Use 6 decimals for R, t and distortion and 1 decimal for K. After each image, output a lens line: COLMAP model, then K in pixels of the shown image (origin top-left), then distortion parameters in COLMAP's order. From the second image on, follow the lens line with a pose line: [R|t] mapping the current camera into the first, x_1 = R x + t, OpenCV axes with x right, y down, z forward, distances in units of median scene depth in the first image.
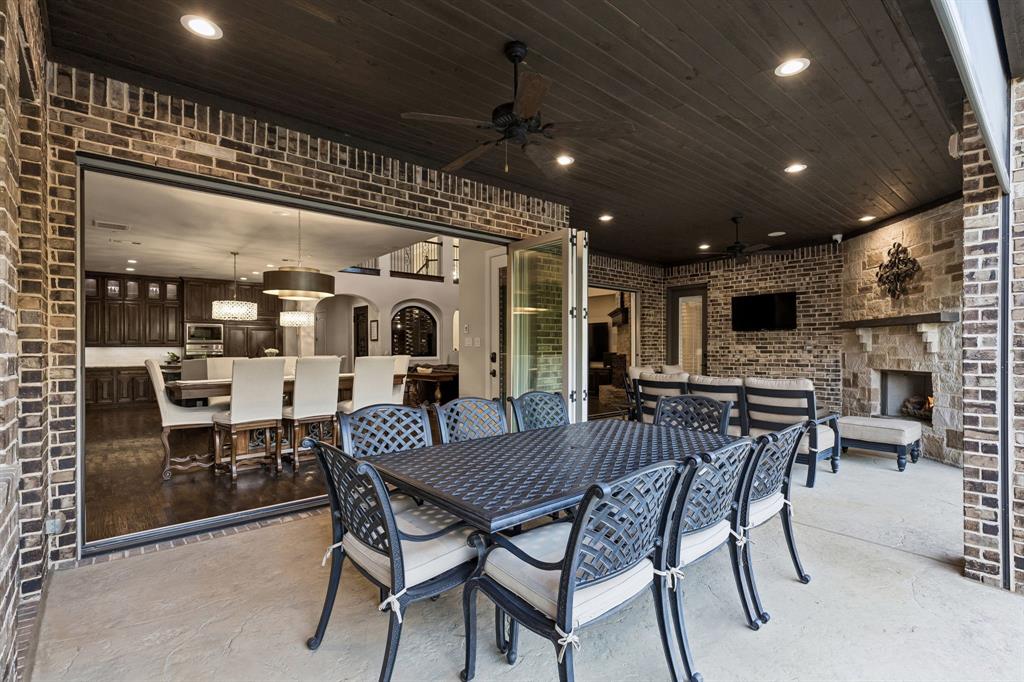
lens RADIAL K [[480.0, 0, 516.4], [0, 480.0, 347.5], [0, 0, 1]] dist [0.000615, 0.000074]
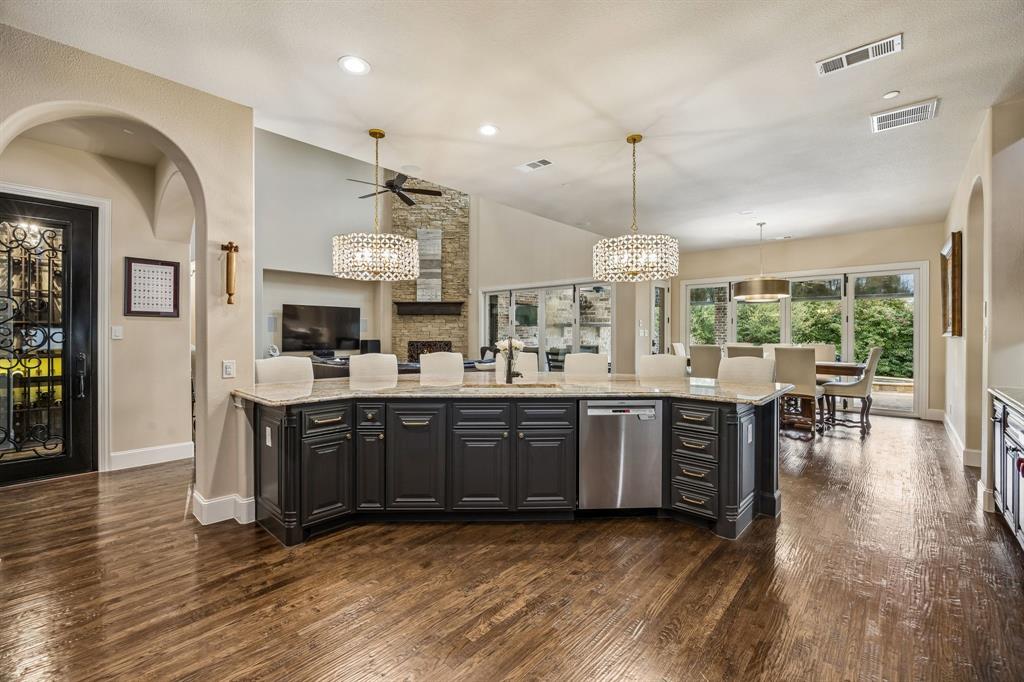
lens RADIAL K [[430.5, 0, 515.8], [0, 430.5, 334.5], [0, 0, 1]] dist [-0.000209, -0.000316]
pose [[-0.111904, -0.001681, 0.993718, -1.096892], [-0.006870, 0.999976, 0.000917, -0.004342], [-0.993695, -0.006725, -0.111913, 1.264721]]
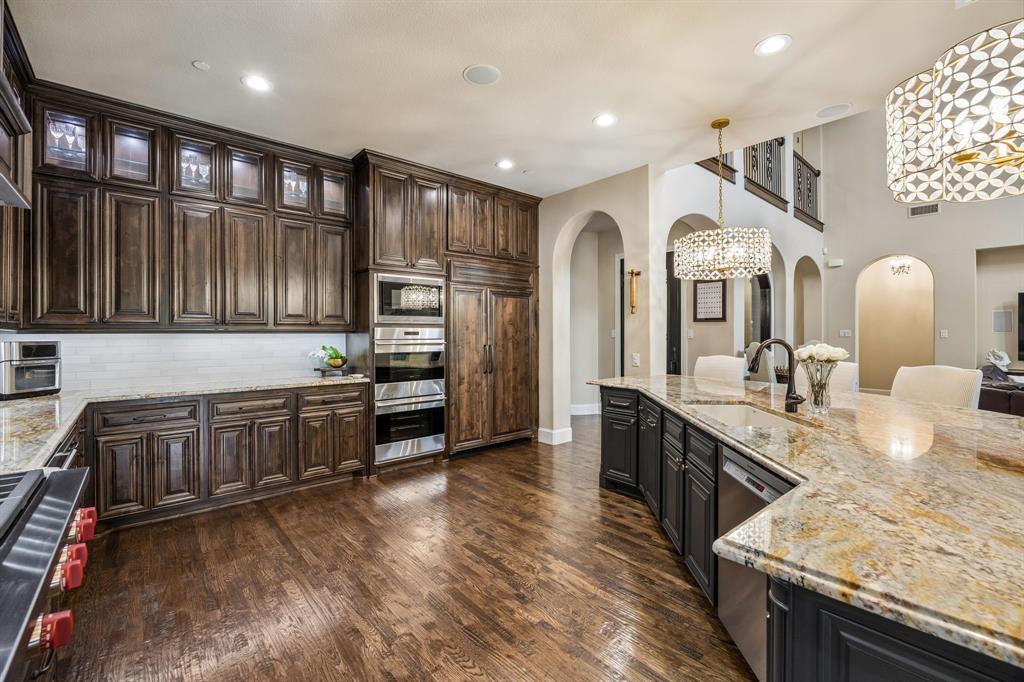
lens RADIAL K [[430.5, 0, 515.8], [0, 430.5, 334.5], [0, 0, 1]] dist [-0.000209, -0.000316]
pose [[0.999998, 0.001314, -0.001748, -0.947474], [-0.001298, 0.999958, 0.009022, -0.006138], [0.001759, -0.009020, 0.999958, 1.074364]]
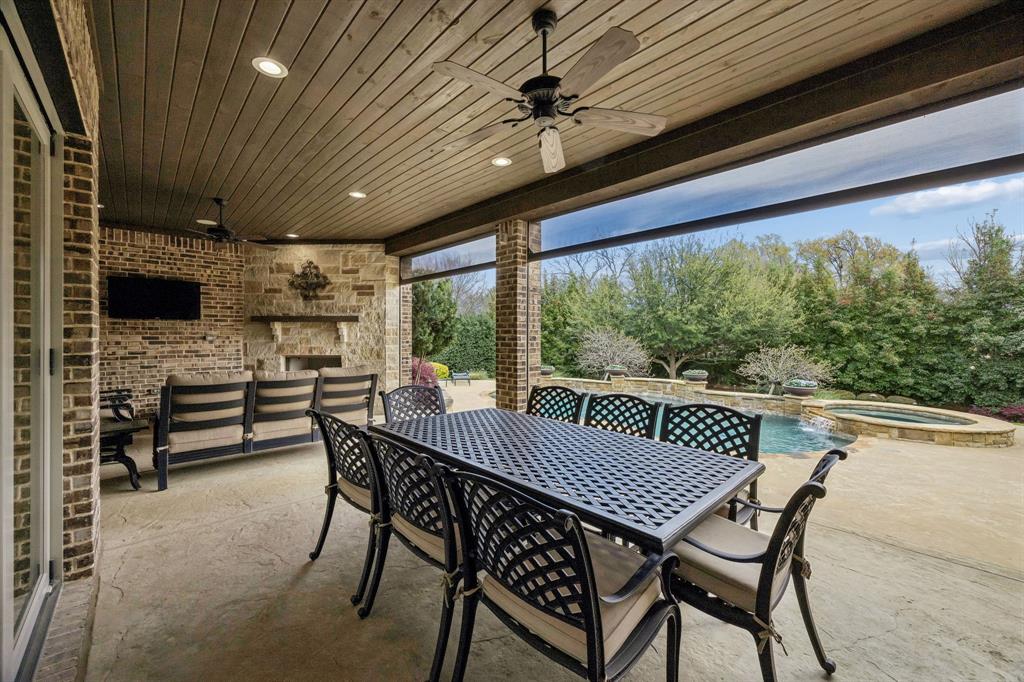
lens RADIAL K [[393.3, 0, 511.6], [0, 393.3, 335.6], [0, 0, 1]] dist [0.000815, 0.000110]
pose [[-0.036909, -0.000978, 0.999318, -0.260495], [-0.005006, 0.999987, 0.000794, -0.008904], [-0.999306, -0.004974, -0.036914, 0.381528]]
